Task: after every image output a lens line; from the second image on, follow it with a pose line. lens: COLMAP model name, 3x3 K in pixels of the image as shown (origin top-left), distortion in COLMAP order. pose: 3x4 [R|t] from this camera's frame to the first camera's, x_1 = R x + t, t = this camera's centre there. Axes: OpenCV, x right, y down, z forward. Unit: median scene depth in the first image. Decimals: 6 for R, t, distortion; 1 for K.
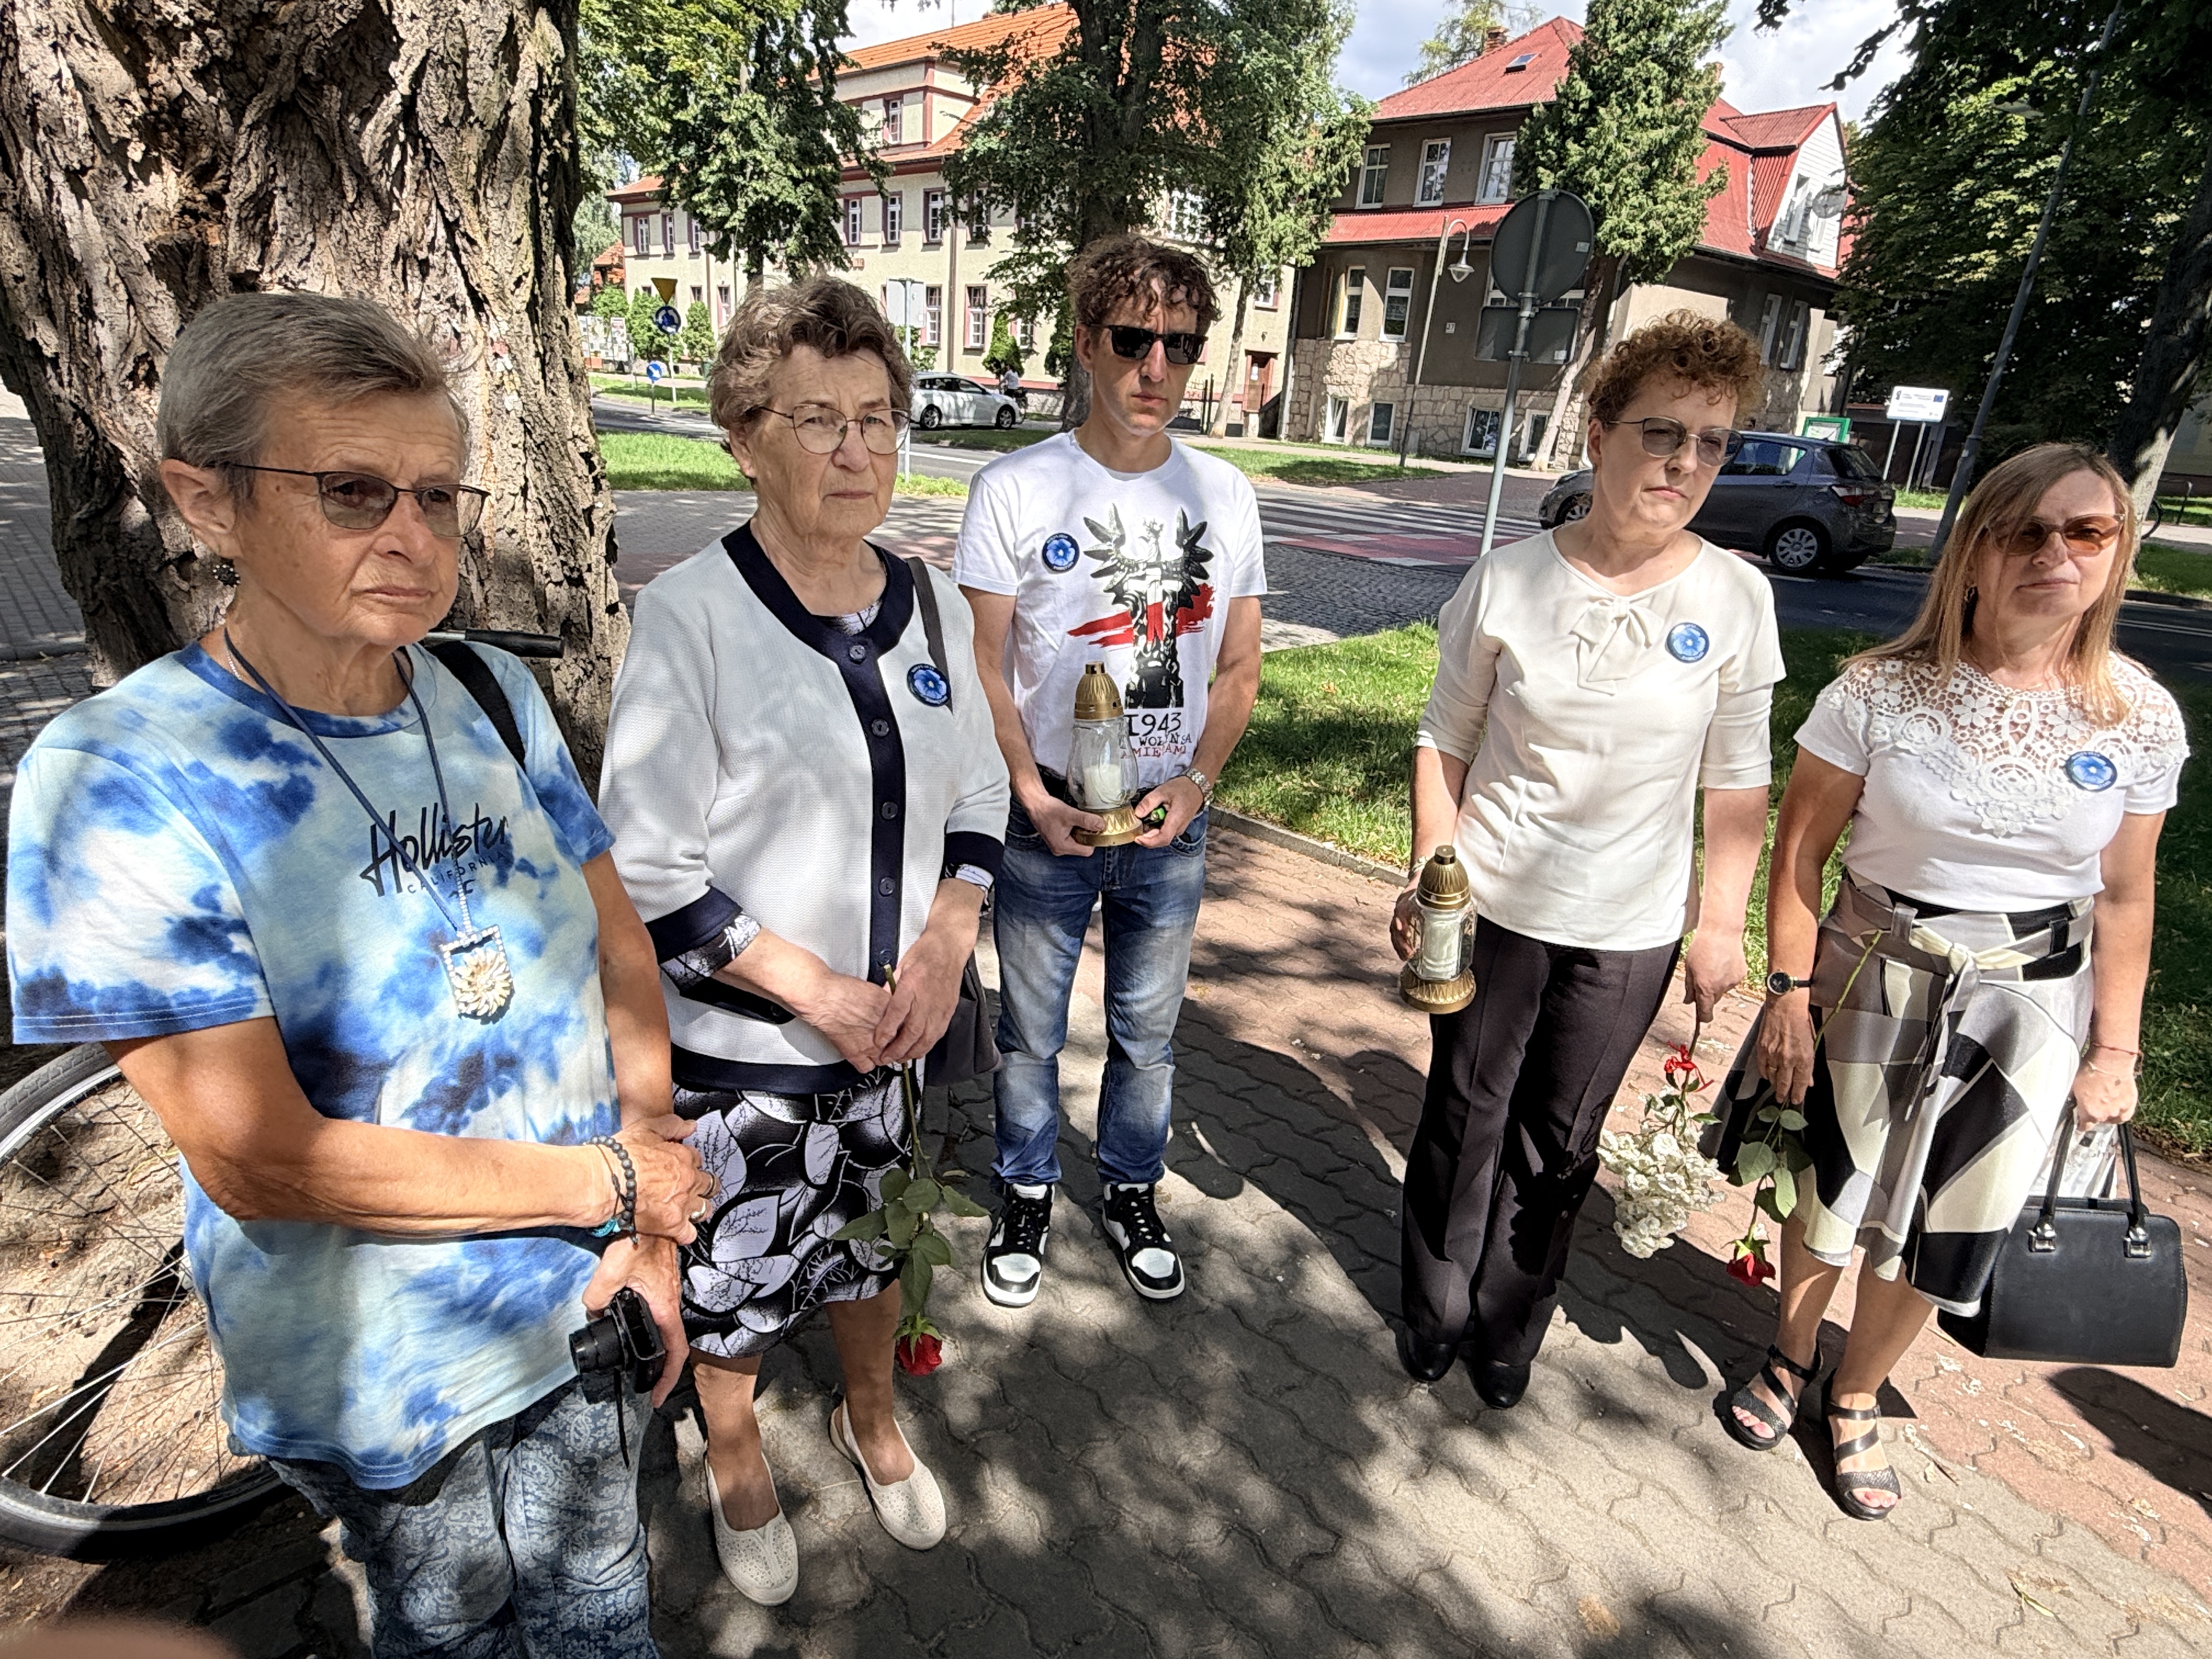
lens RADIAL K [[1323.8, 0, 1106.0], [0, 1323.8, 829.5], [0, 0, 1]] dist [0.000761, 0.000453]
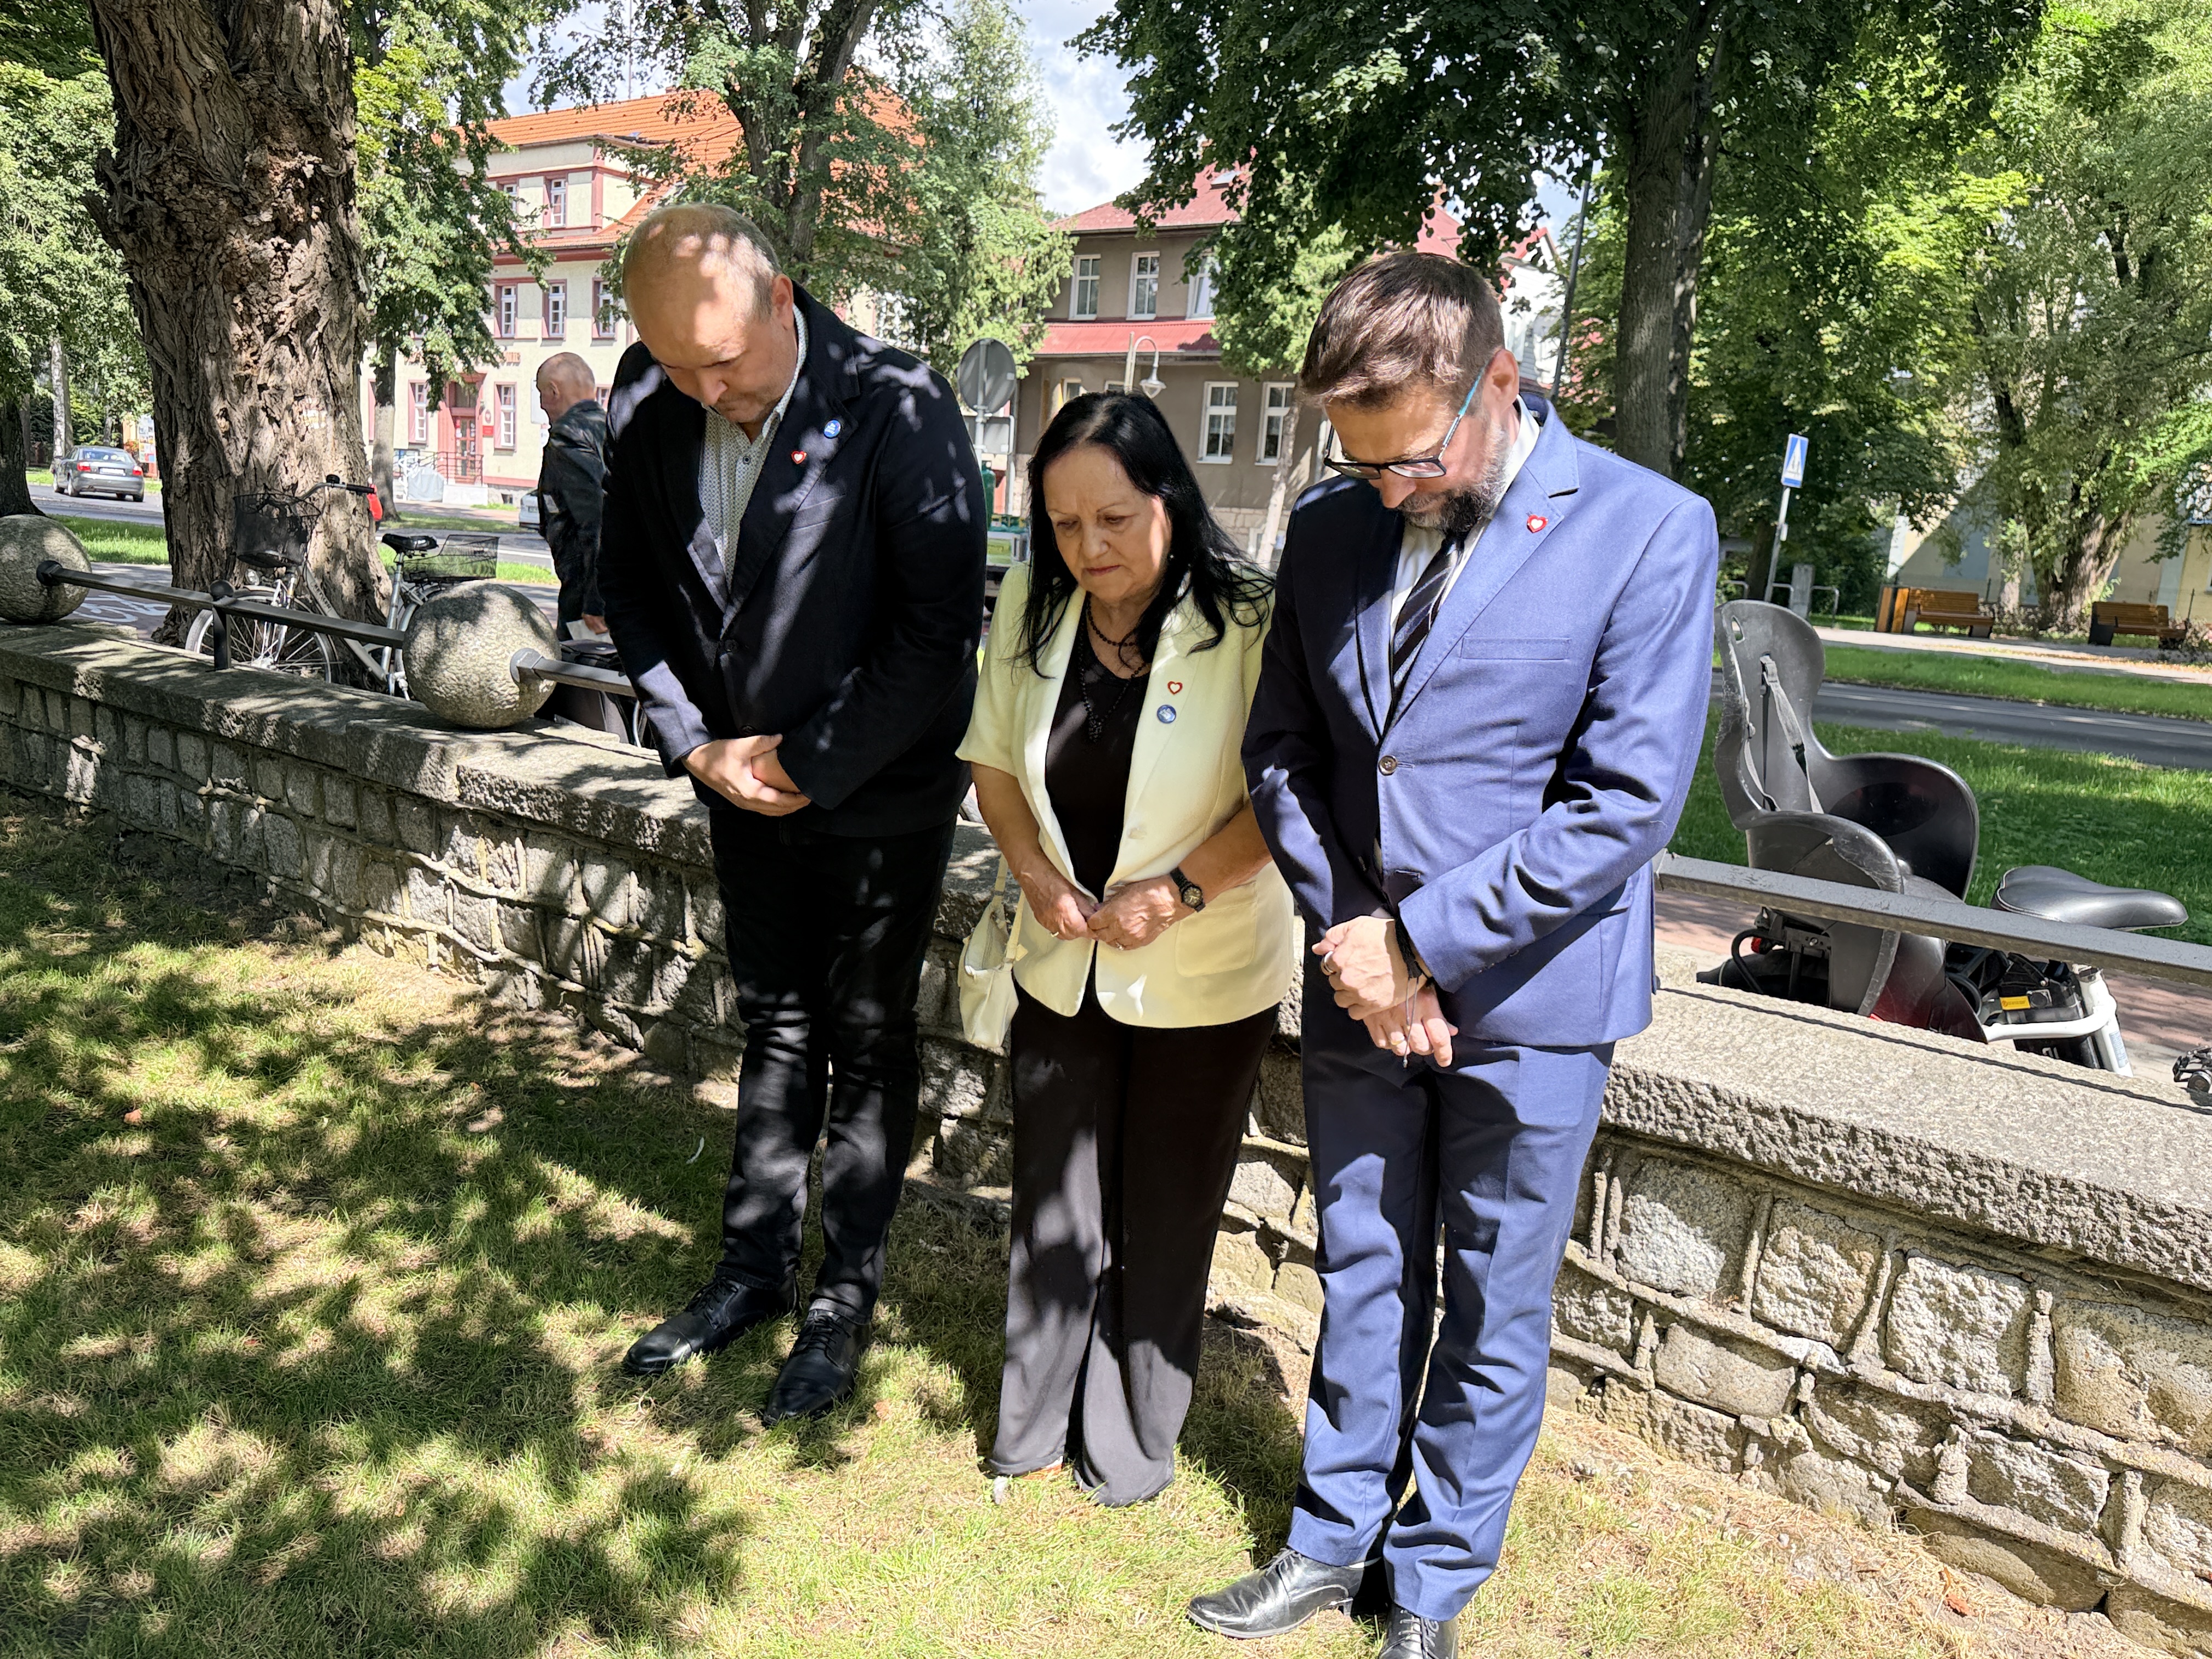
lens RADIAL K [[1687.7, 0, 1090.3], [0, 1687.7, 849.7], [0, 0, 1]] dist [0.038008, -0.041858]
pose [[0.989396, -0.017182, 0.144220, 0.026519], [0.035552, 0.991421, -0.125782, 0.051821], [-0.140821, 0.129576, 0.981519, -0.124930]]
